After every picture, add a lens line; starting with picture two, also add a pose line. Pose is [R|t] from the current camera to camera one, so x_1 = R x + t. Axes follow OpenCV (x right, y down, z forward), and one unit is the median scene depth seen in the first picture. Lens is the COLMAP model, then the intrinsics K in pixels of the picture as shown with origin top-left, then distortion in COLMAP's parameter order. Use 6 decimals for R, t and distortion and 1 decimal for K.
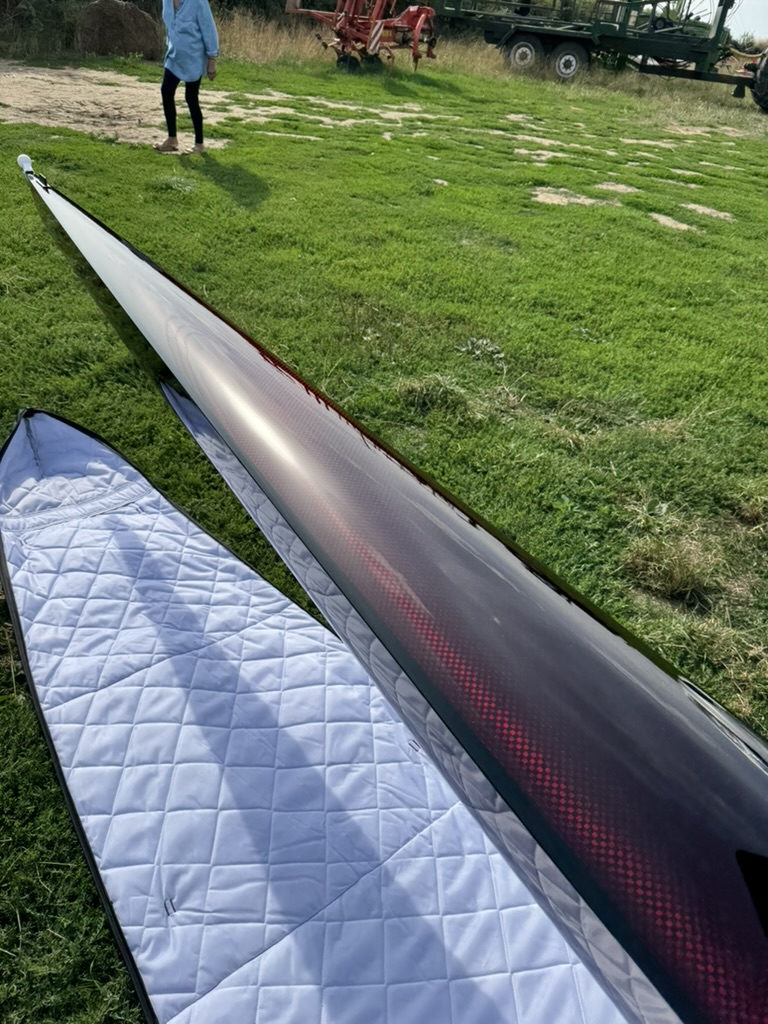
lens RADIAL K [[713.8, 0, 378.8], [0, 713.8, 525.2], [0, 0, 1]] dist [-0.022995, 0.038539]
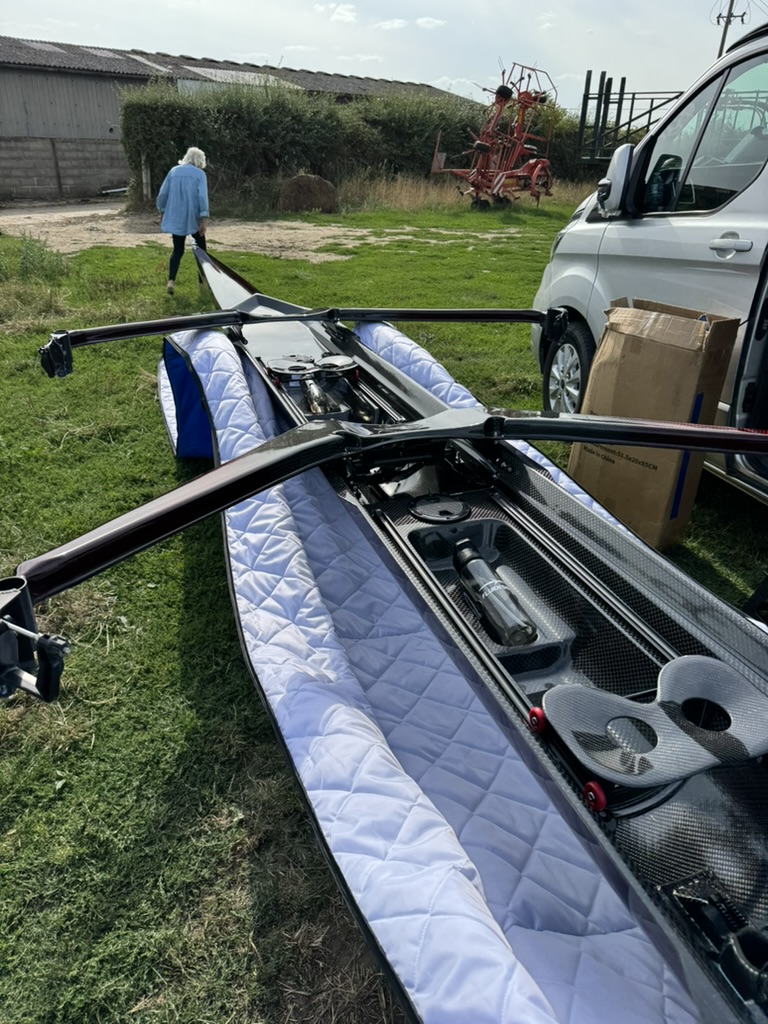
lens RADIAL K [[716.9, 0, 384.0], [0, 716.9, 512.0], [0, 0, 1]] dist [0.051667, -0.007675]
pose [[0.969069, 0.037092, -0.243985, 0.236947], [-0.081661, 0.981142, -0.175189, 0.239152], [0.232886, 0.189694, 0.953824, -0.310998]]
